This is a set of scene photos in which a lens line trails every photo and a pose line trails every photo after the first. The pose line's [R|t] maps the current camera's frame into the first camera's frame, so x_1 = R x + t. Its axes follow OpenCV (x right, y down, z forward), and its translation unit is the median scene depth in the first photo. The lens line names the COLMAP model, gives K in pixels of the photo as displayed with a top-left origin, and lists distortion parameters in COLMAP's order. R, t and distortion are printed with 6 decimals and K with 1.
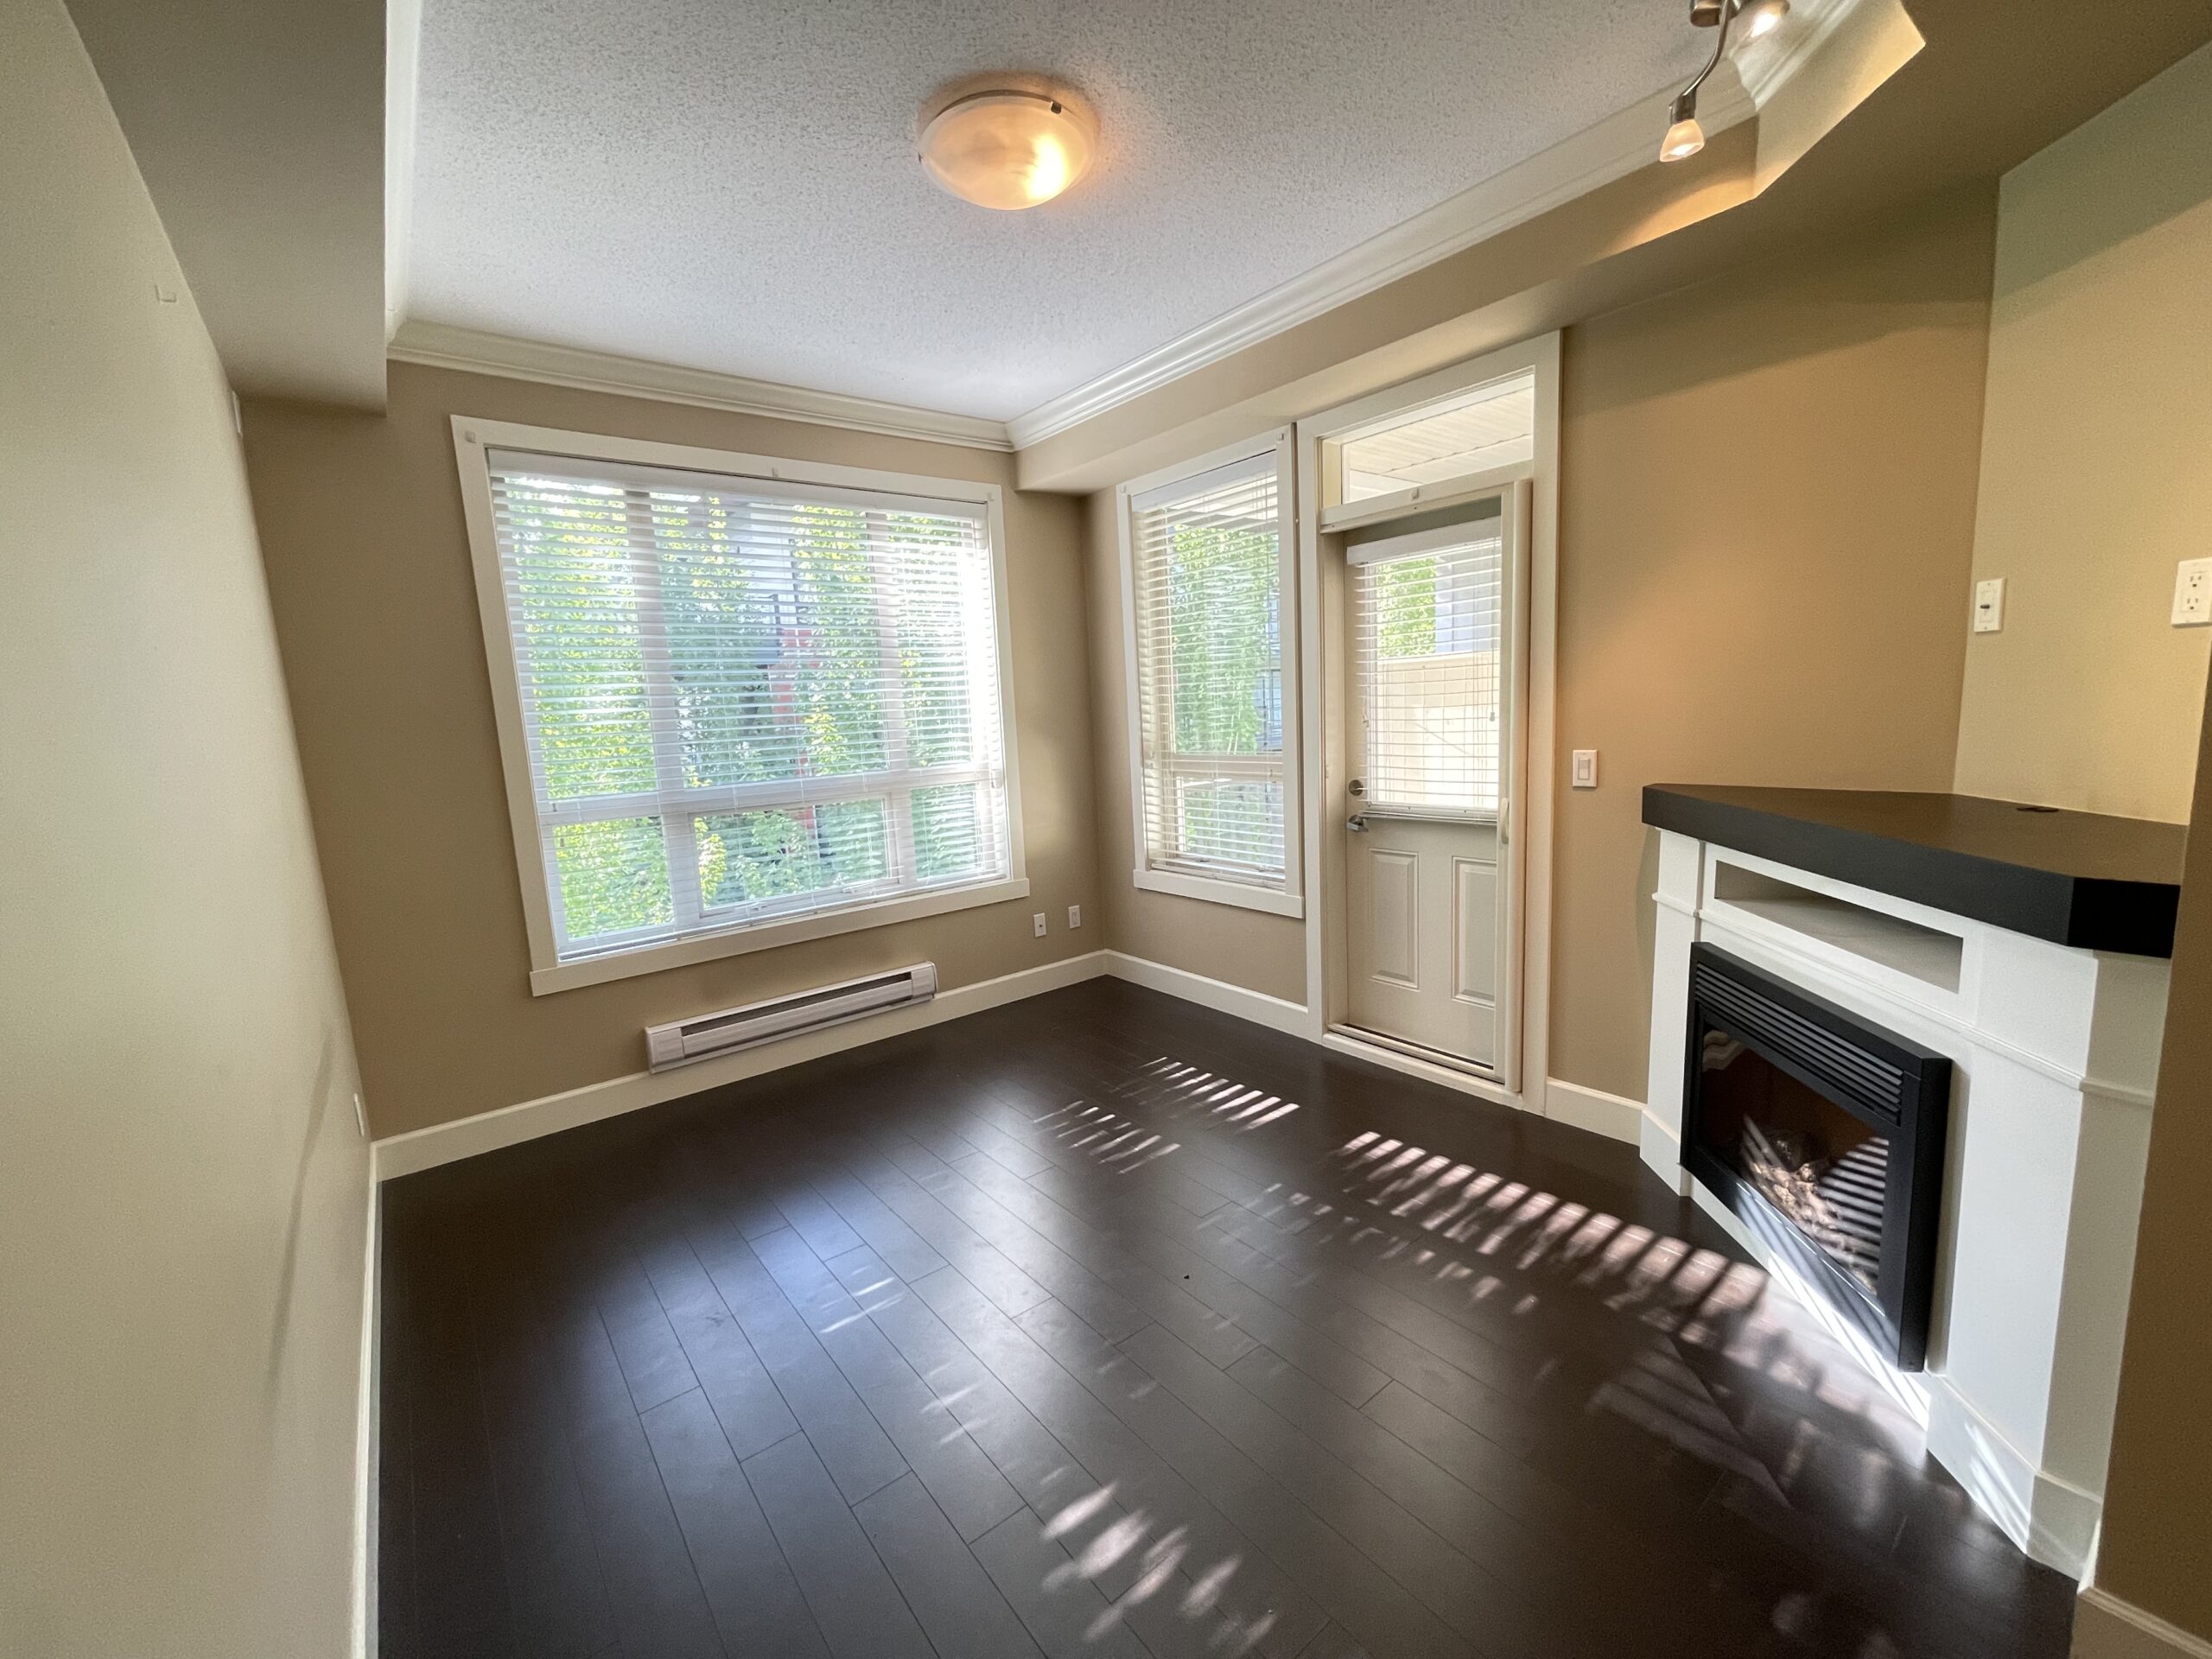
lens RADIAL K [[896.1, 0, 1087.5], [0, 896.1, 846.1], [0, 0, 1]] dist [0.000312, -0.000724]
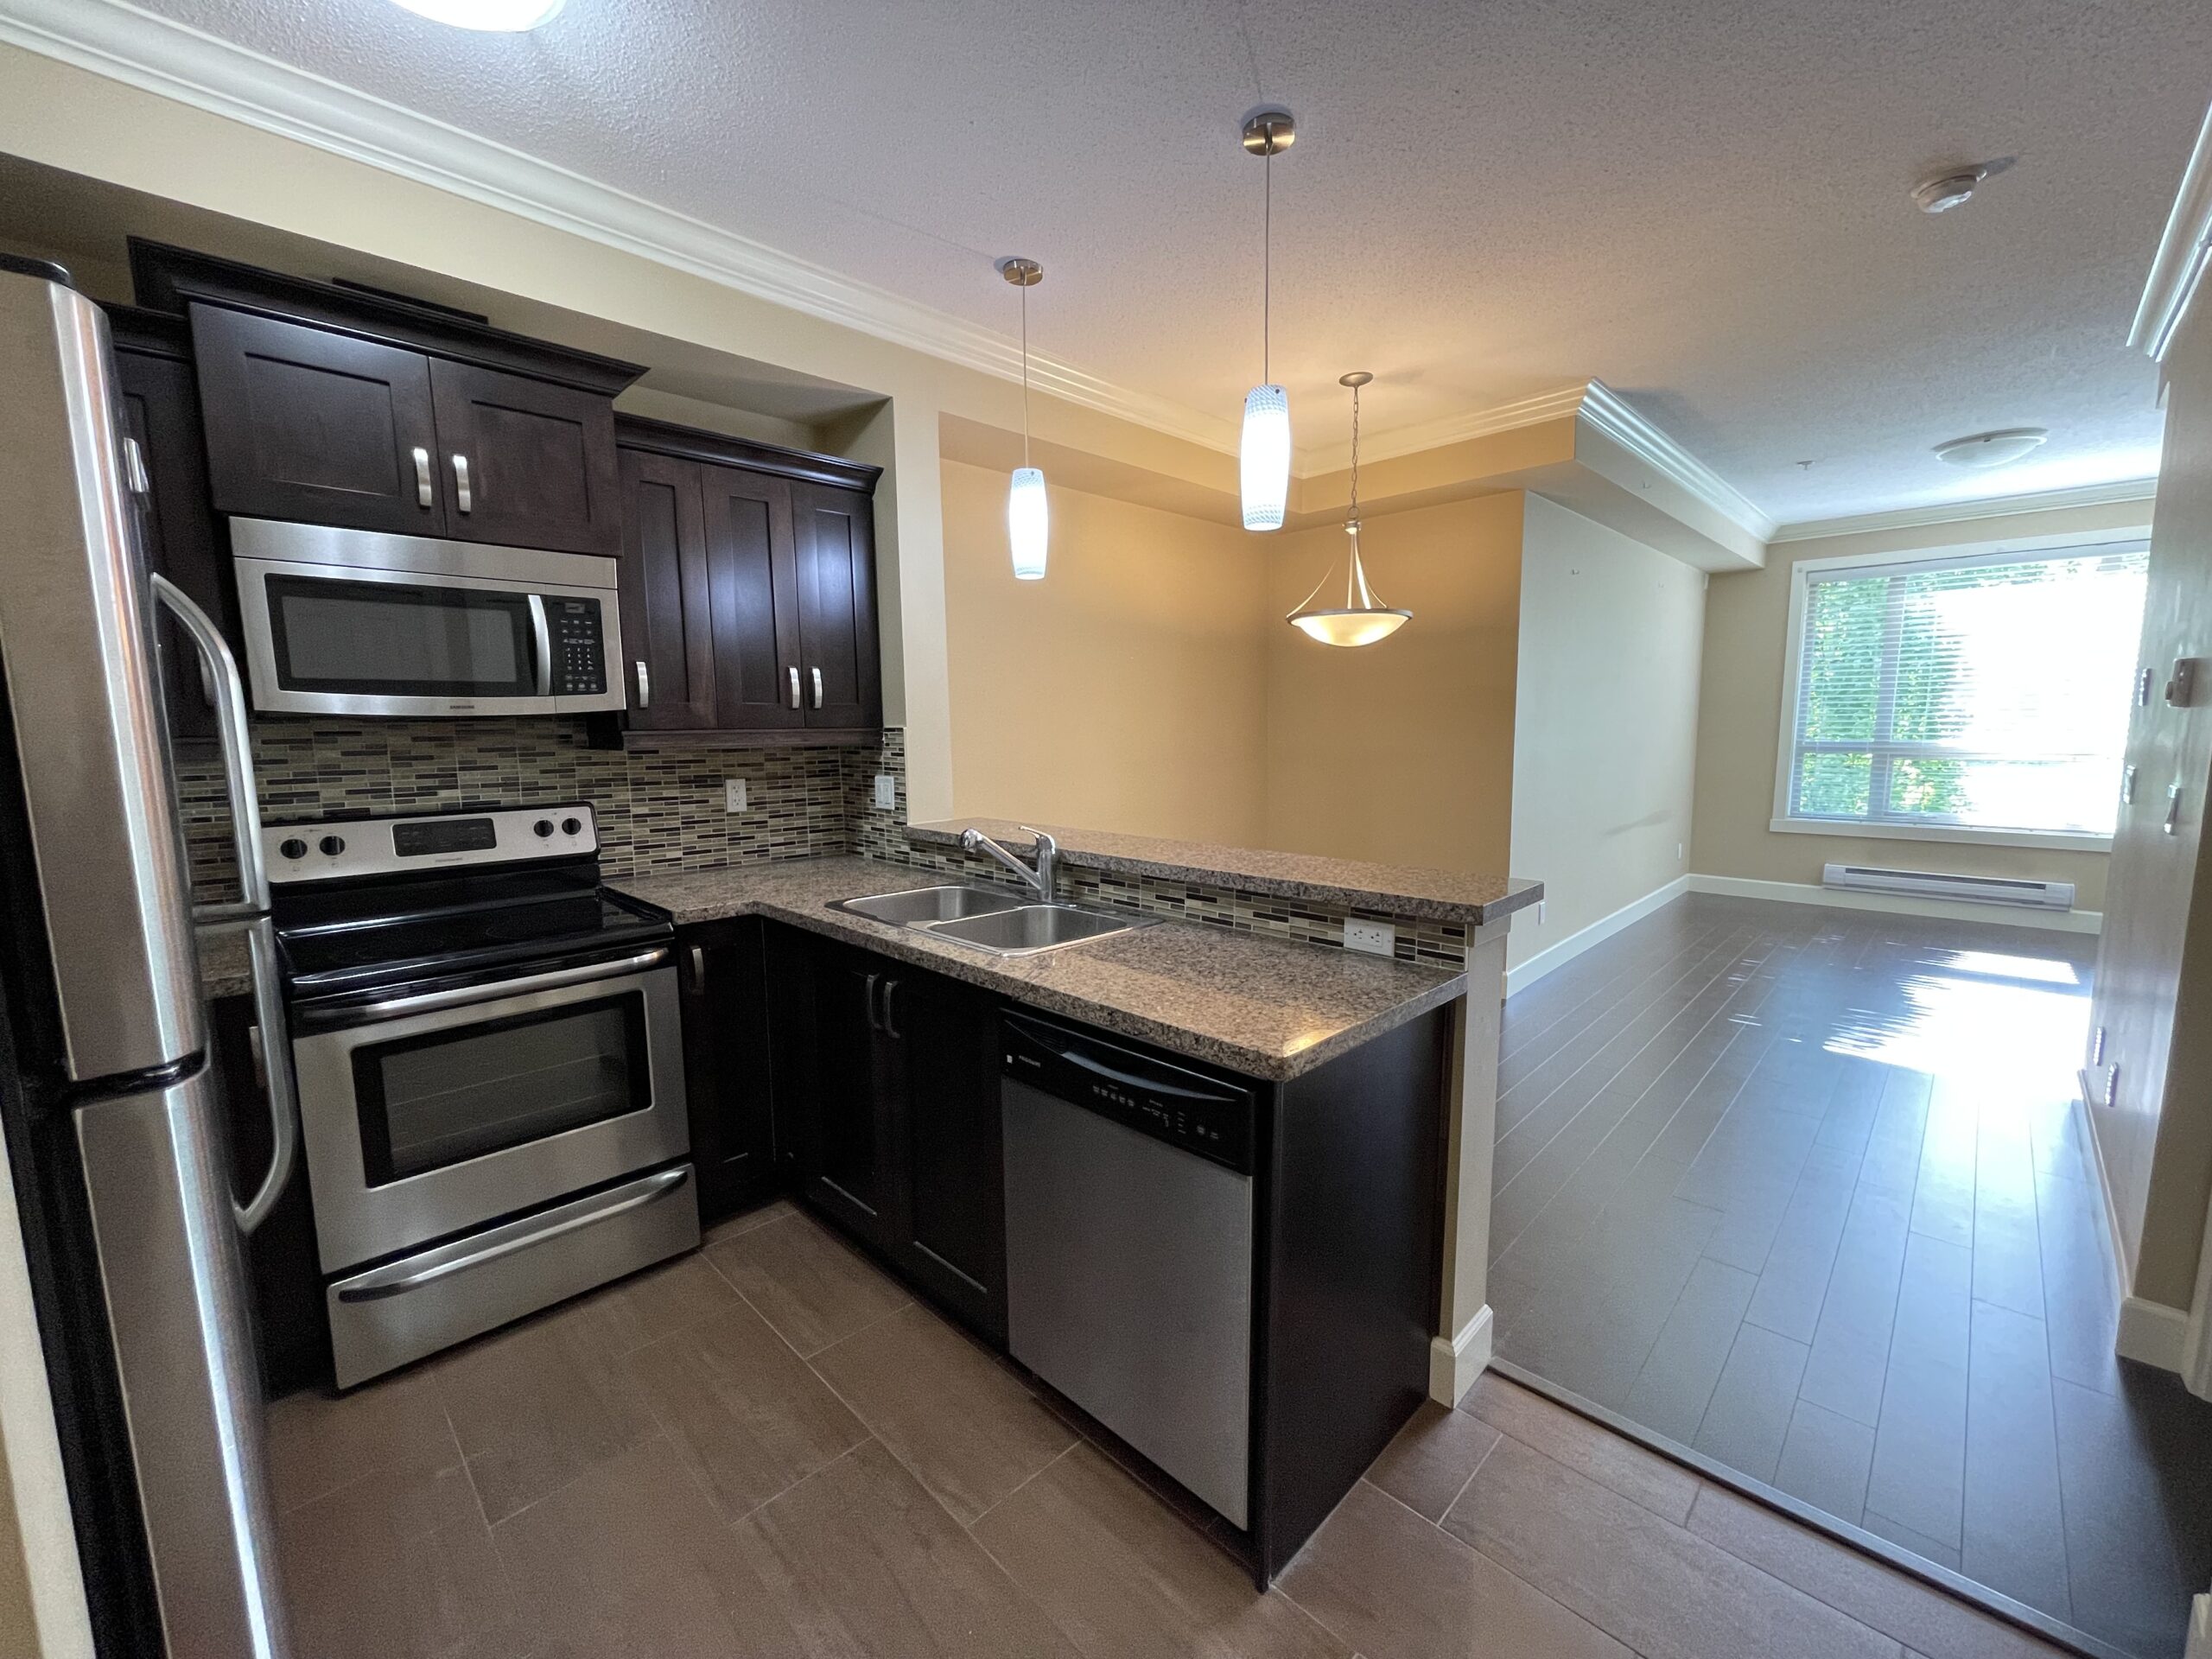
lens RADIAL K [[896.1, 0, 1084.5], [0, 896.1, 839.7], [0, 0, 1]] dist [0.000312, -0.000724]
pose [[0.123719, 0.180232, -0.975813, 1.128974], [-0.148196, 0.975695, 0.161421, 0.080256], [0.981189, 0.124640, 0.147421, -0.803585]]
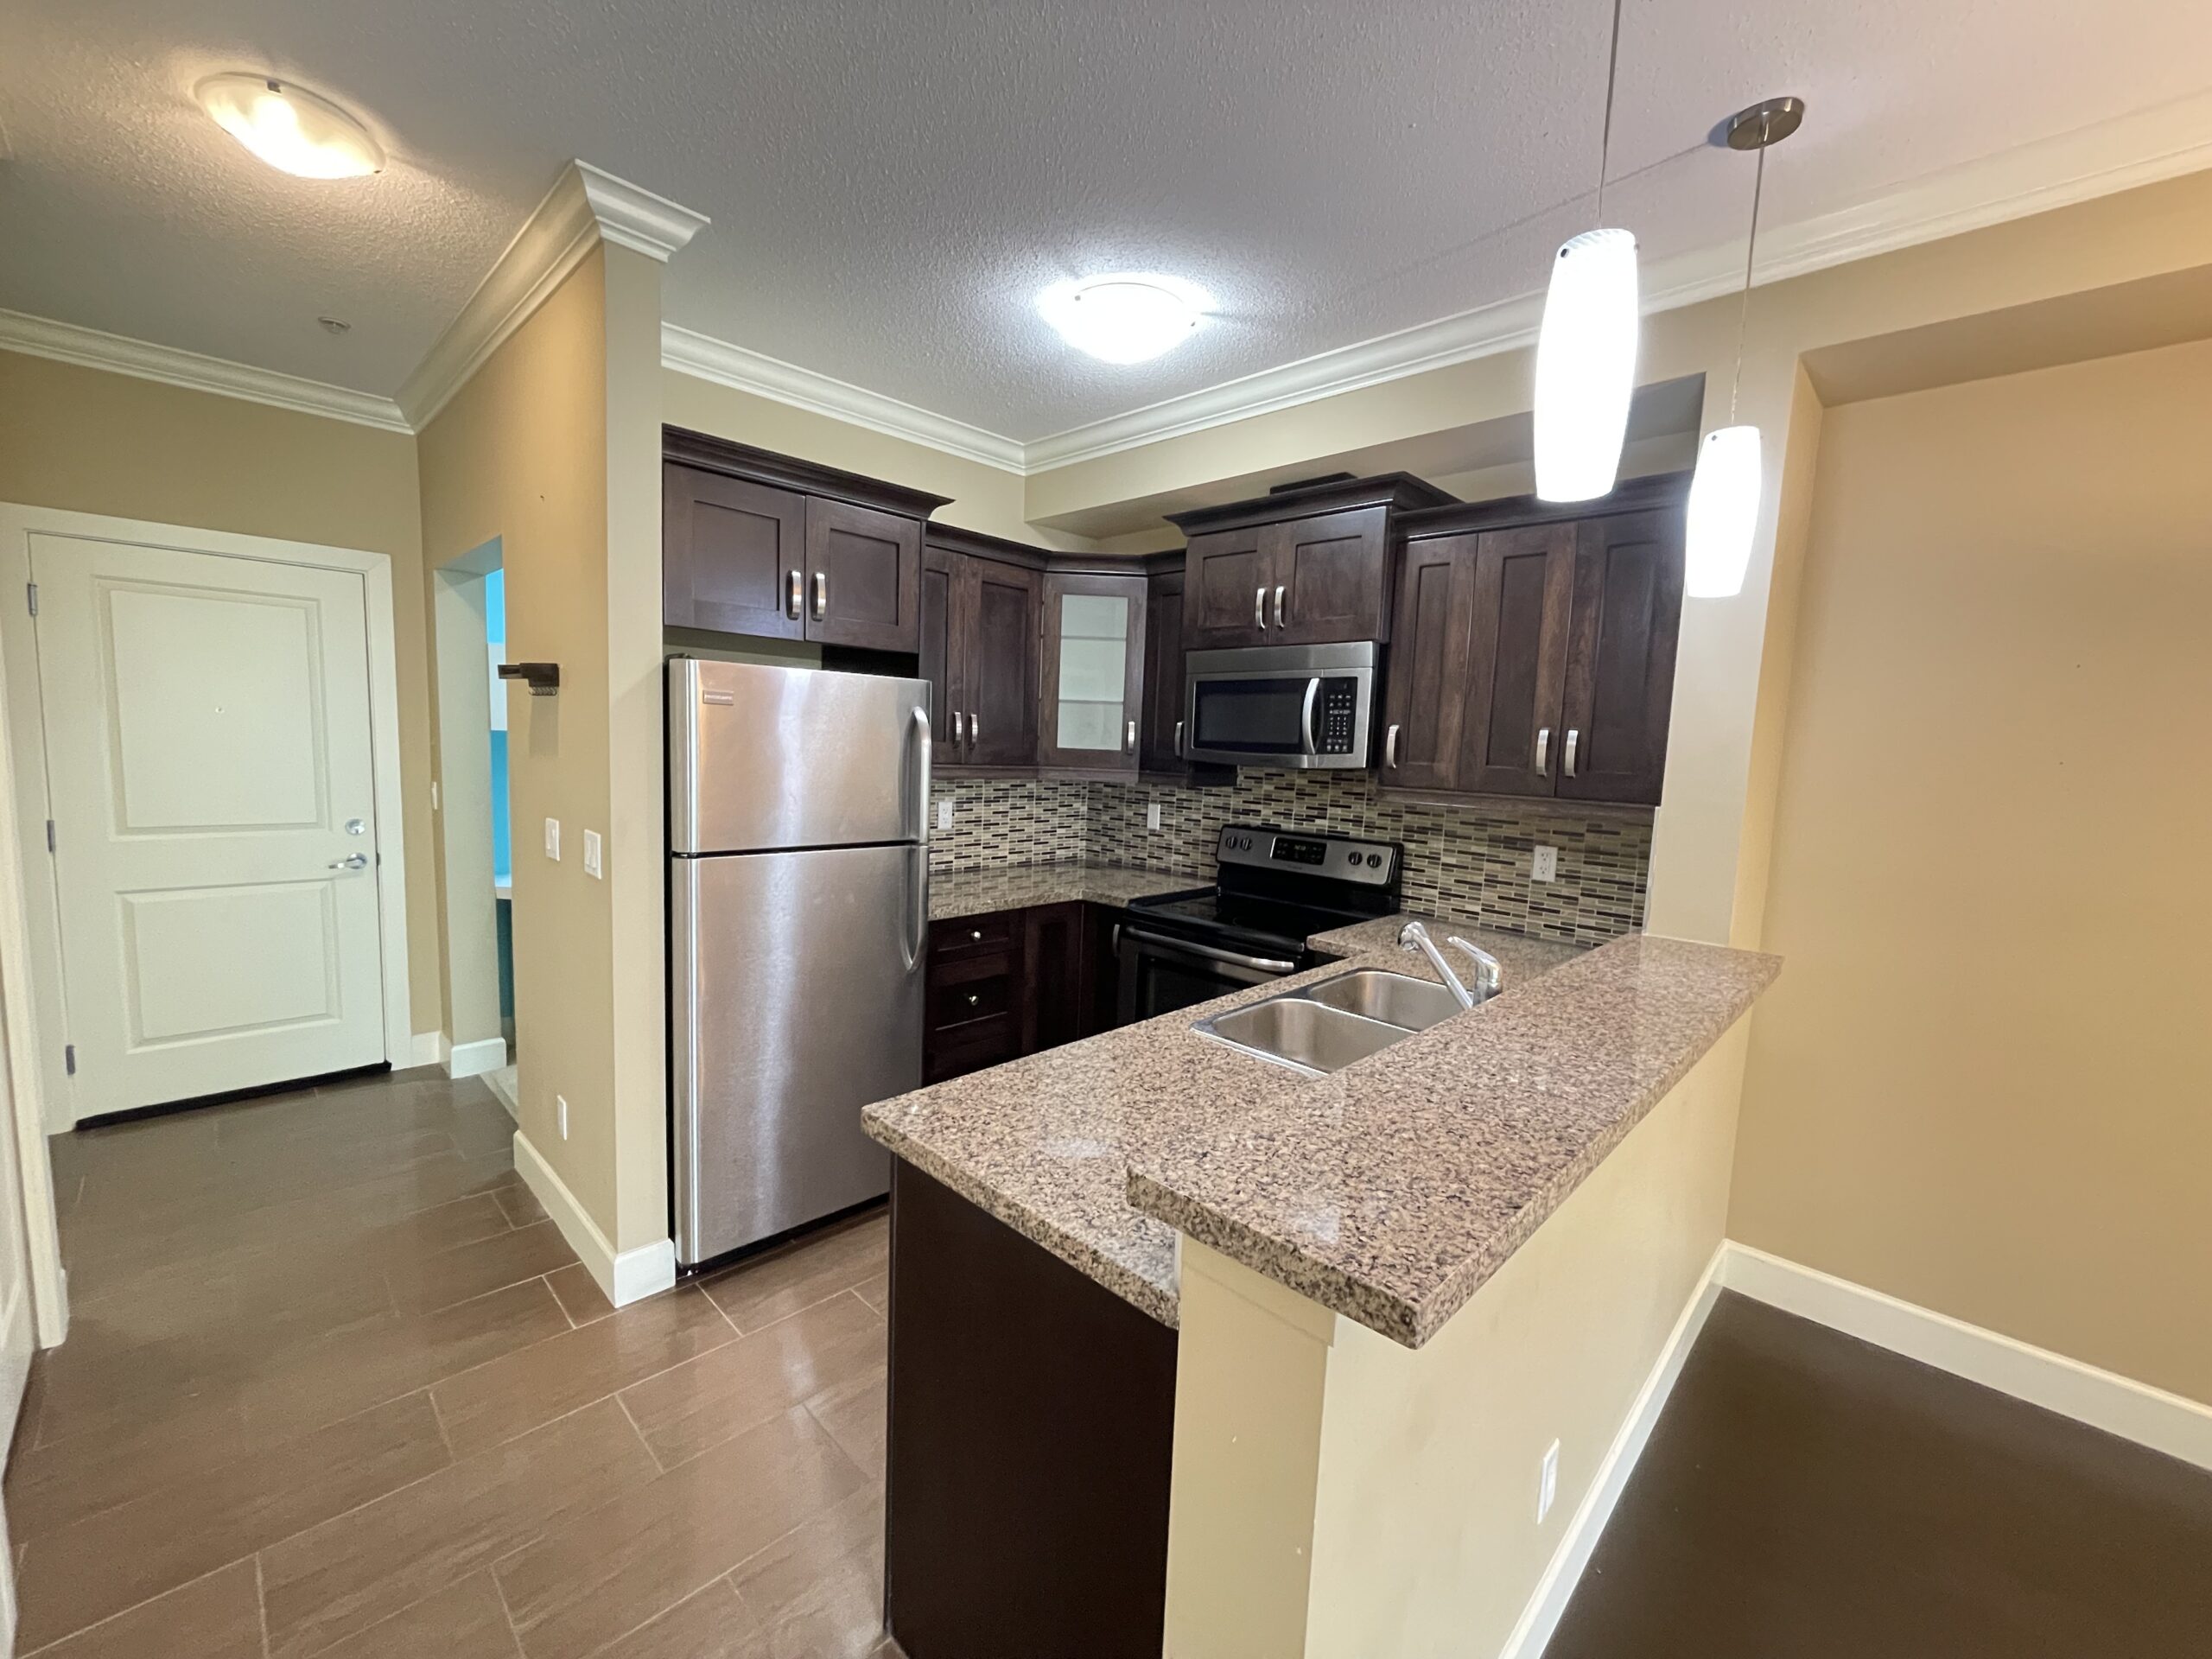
lens RADIAL K [[896.1, 0, 1090.4], [0, 896.1, 838.3], [0, 0, 1]] dist [0.000312, -0.000724]
pose [[-0.991185, 0.030650, -0.128891, 0.725799], [-0.005097, 0.963327, 0.268282, -0.014230], [0.132387, 0.266574, -0.954679, -0.269811]]
